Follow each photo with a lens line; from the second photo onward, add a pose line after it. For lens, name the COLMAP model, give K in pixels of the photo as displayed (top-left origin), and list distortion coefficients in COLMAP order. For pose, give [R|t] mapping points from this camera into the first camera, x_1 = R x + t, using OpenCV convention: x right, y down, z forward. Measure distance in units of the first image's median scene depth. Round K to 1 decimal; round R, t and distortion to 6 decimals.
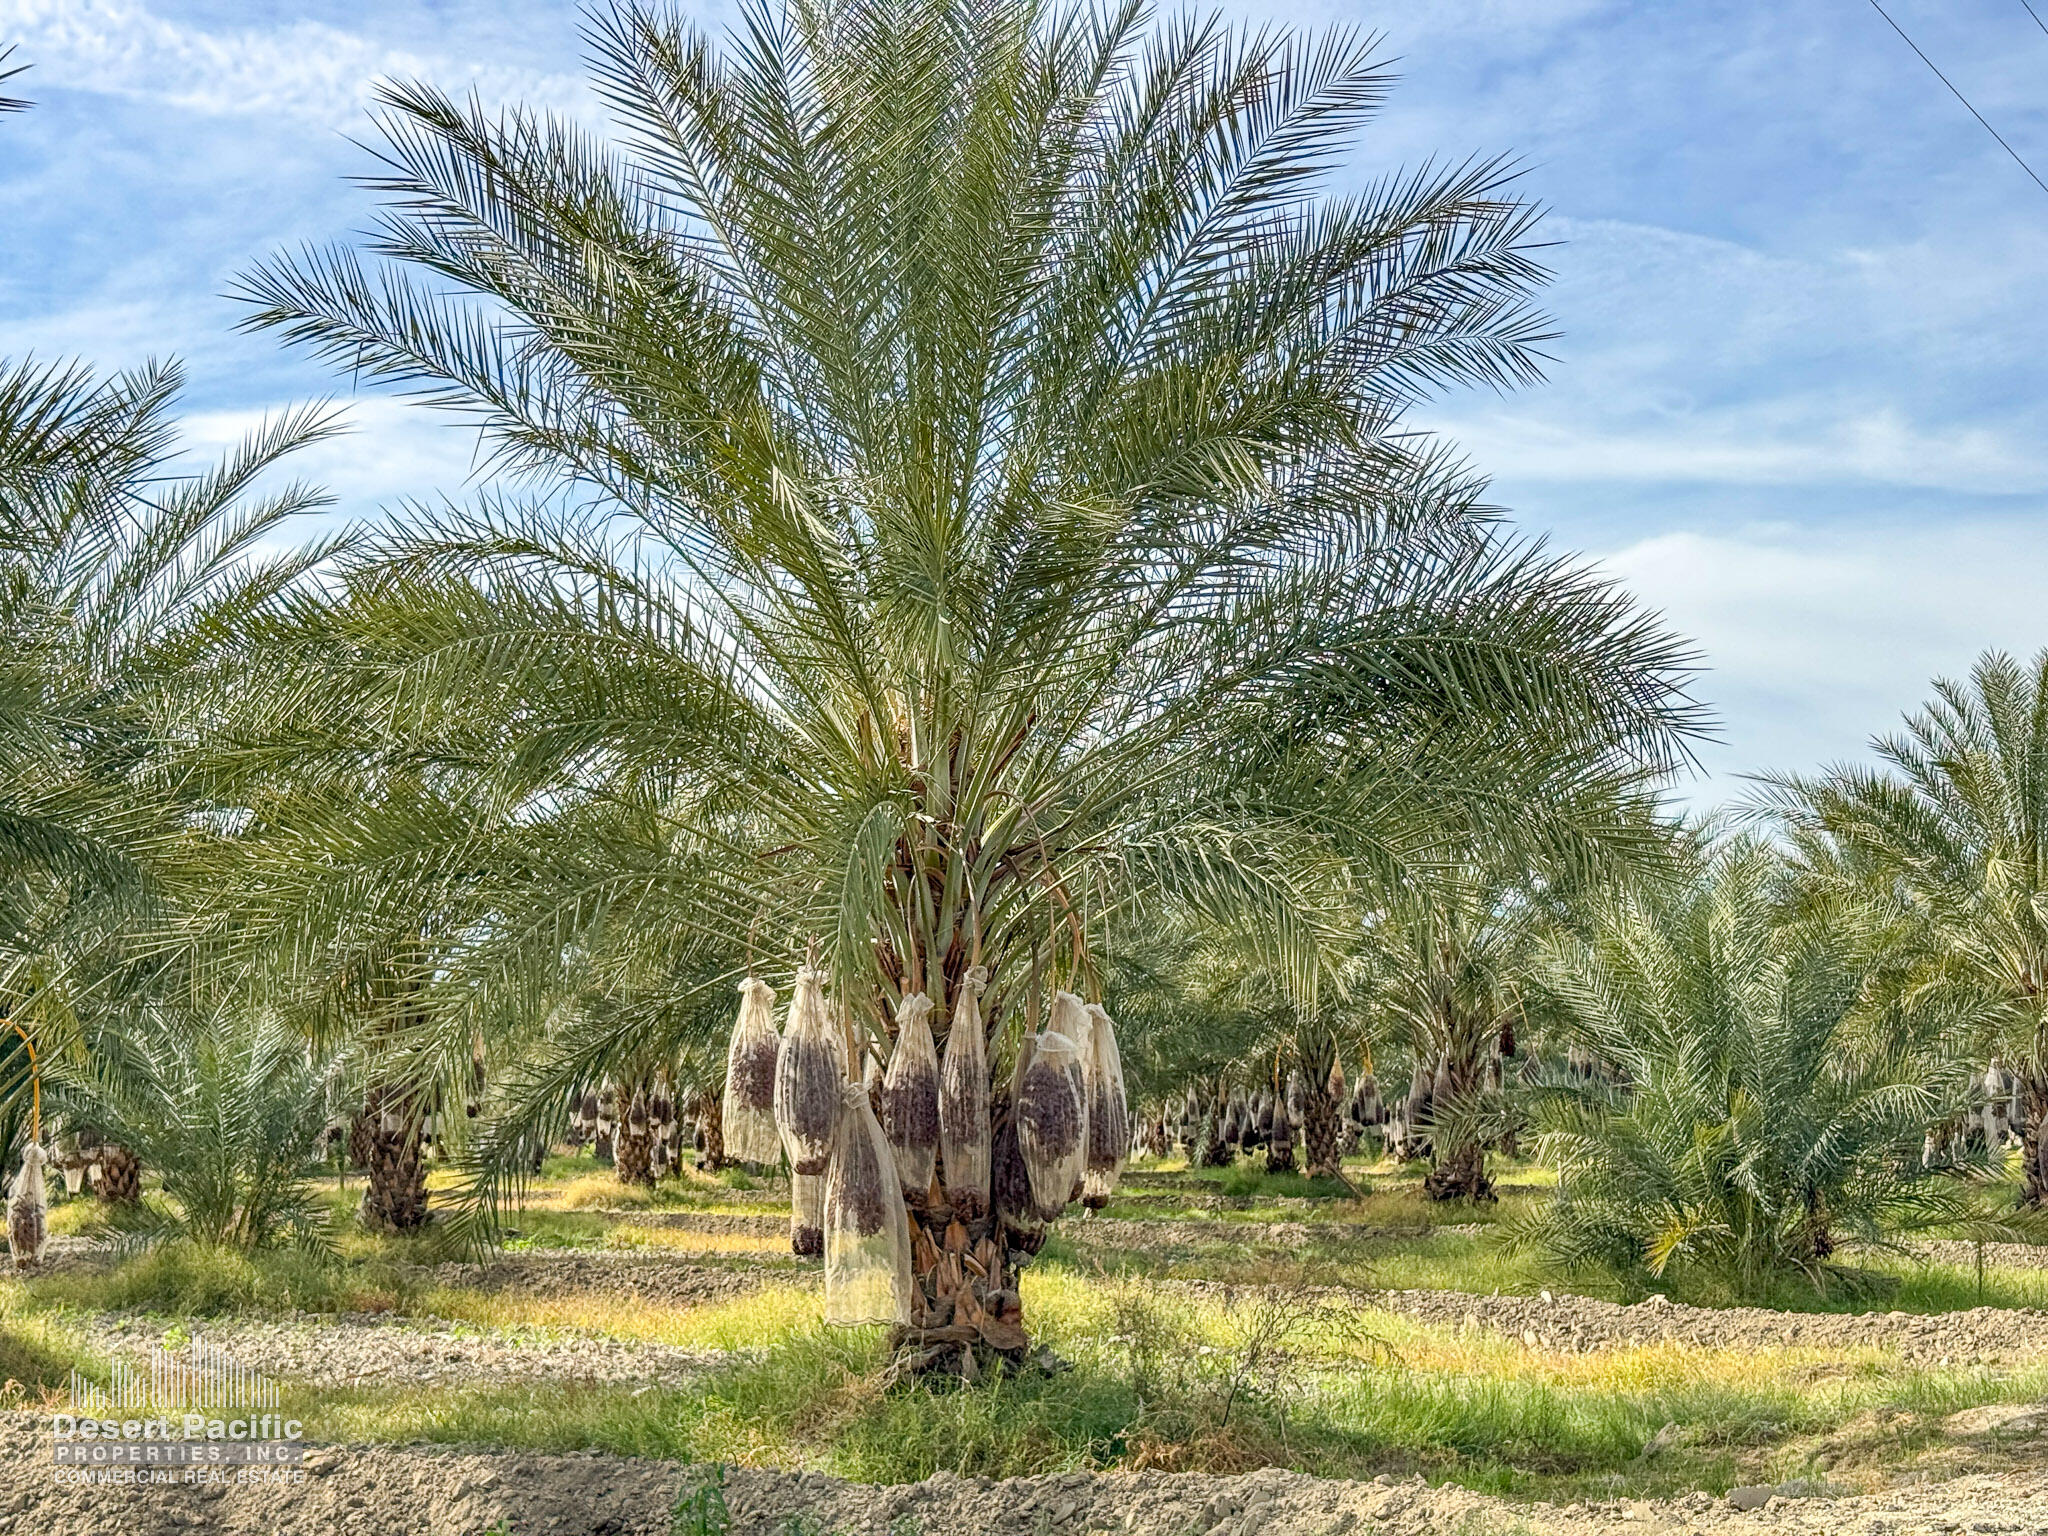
lens RADIAL K [[2859.6, 0, 1023.9], [0, 2859.6, 721.0], [0, 0, 1]] dist [0.108625, 0.000000]
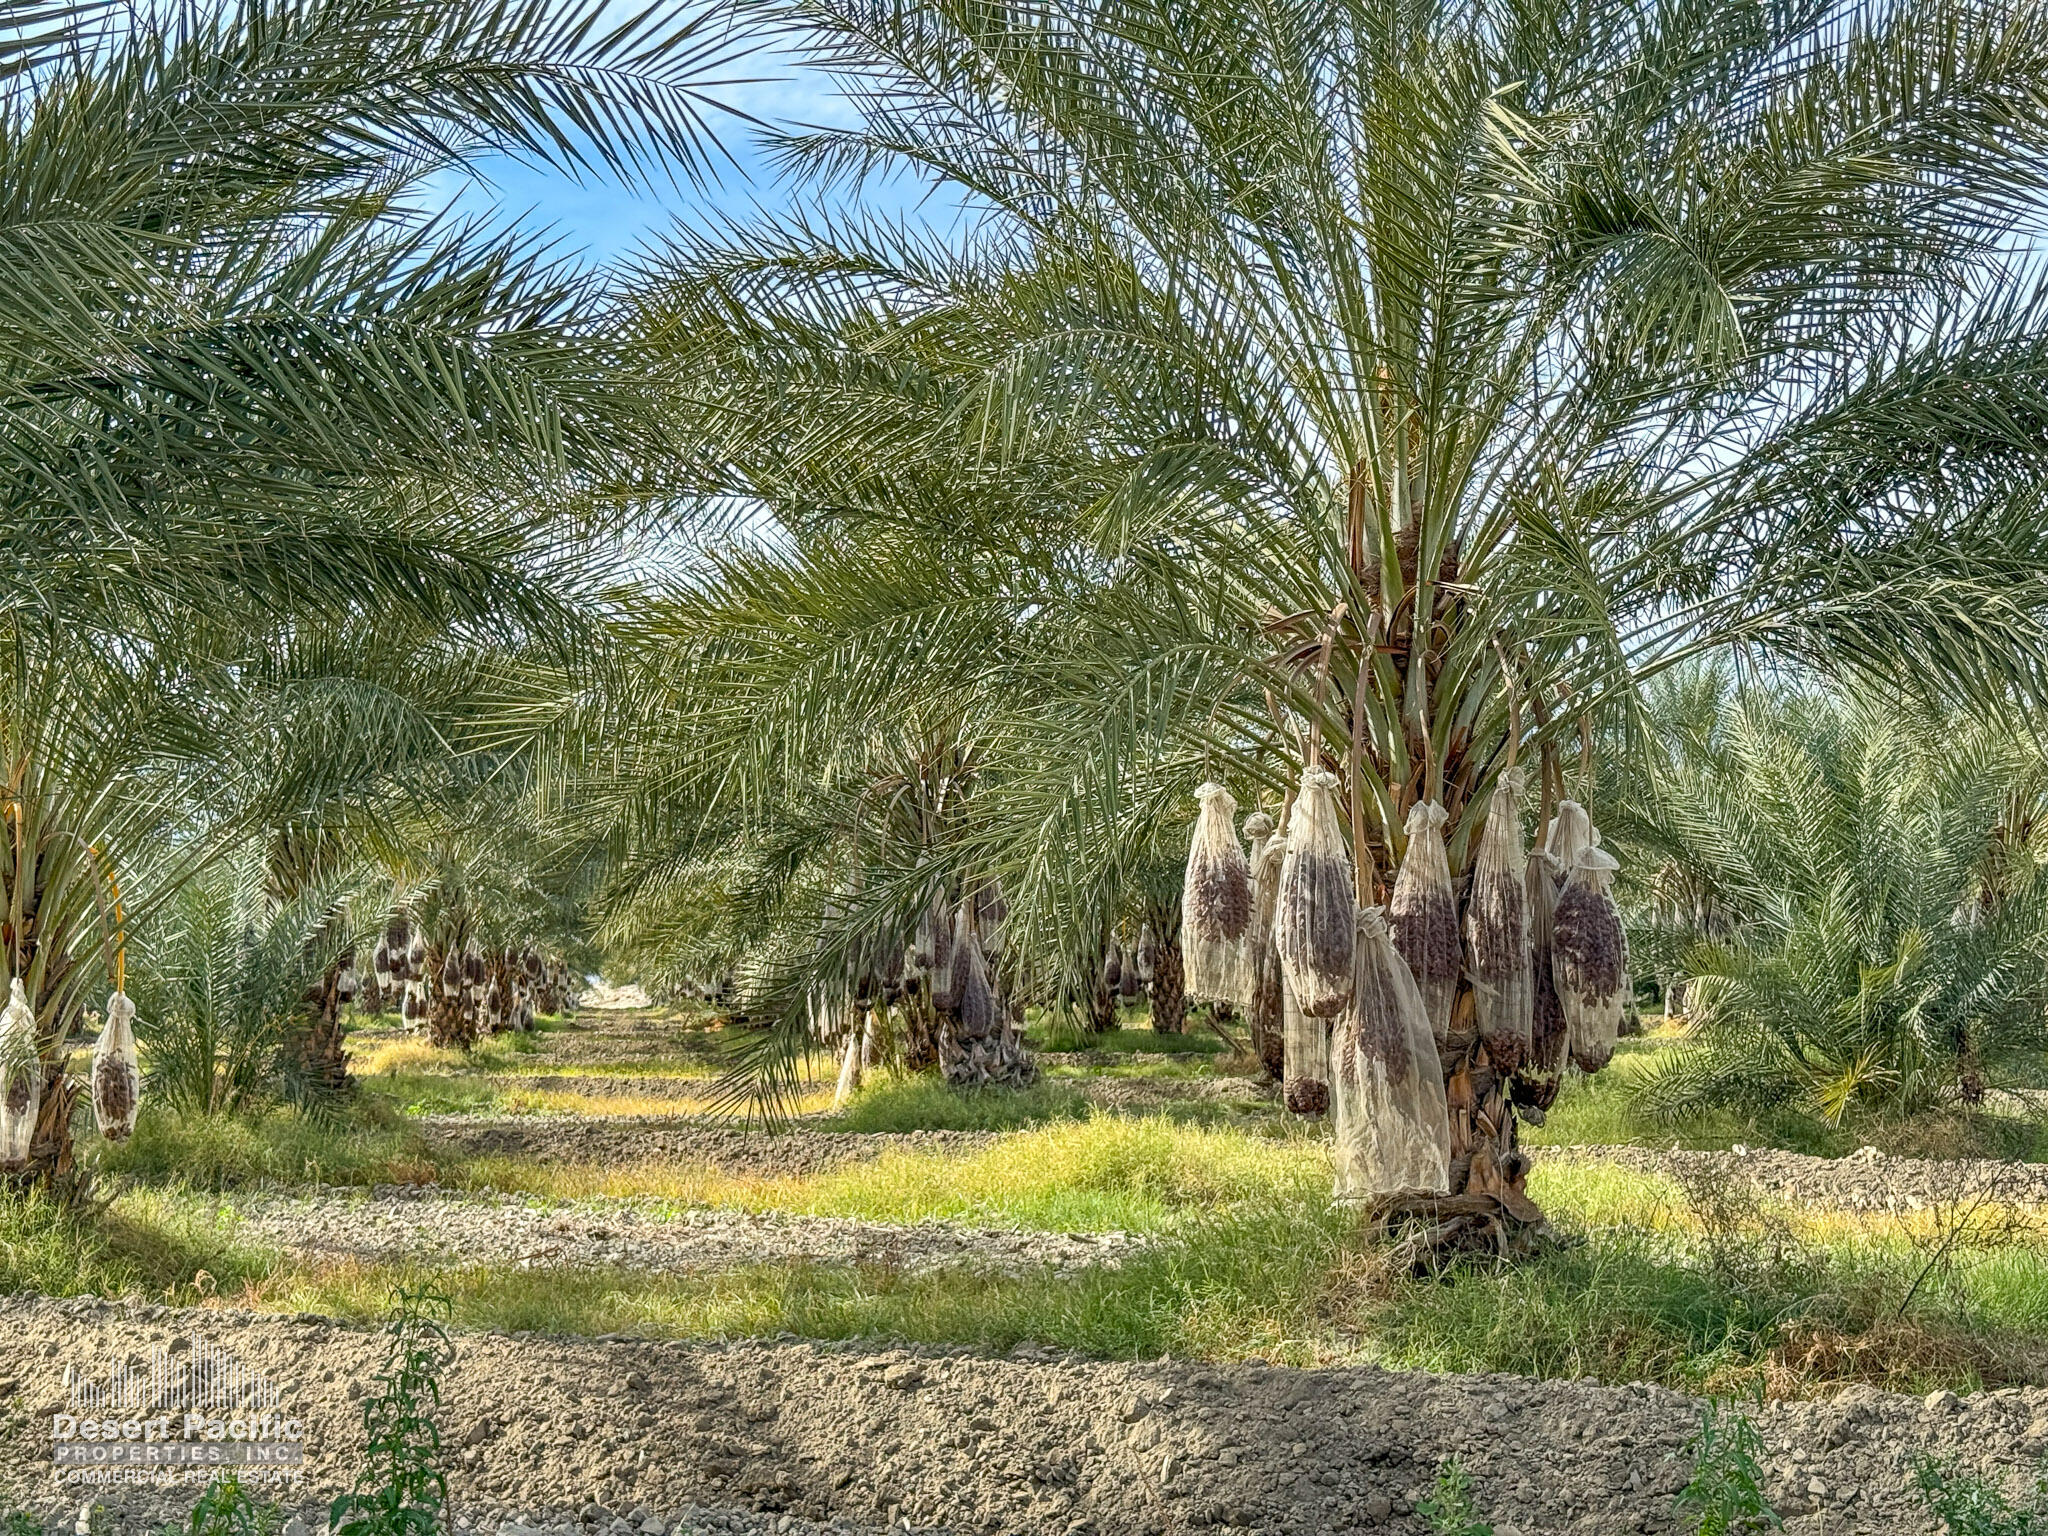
lens RADIAL K [[2859.6, 0, 1005.9], [0, 2859.6, 784.9], [0, 0, 1]] dist [0.108625, 0.000000]
pose [[0.992843, 0.000599, 0.119428, -0.252062], [-0.008848, 0.997608, 0.068550, 0.034044], [-0.119101, -0.069116, 0.990474, 0.188856]]
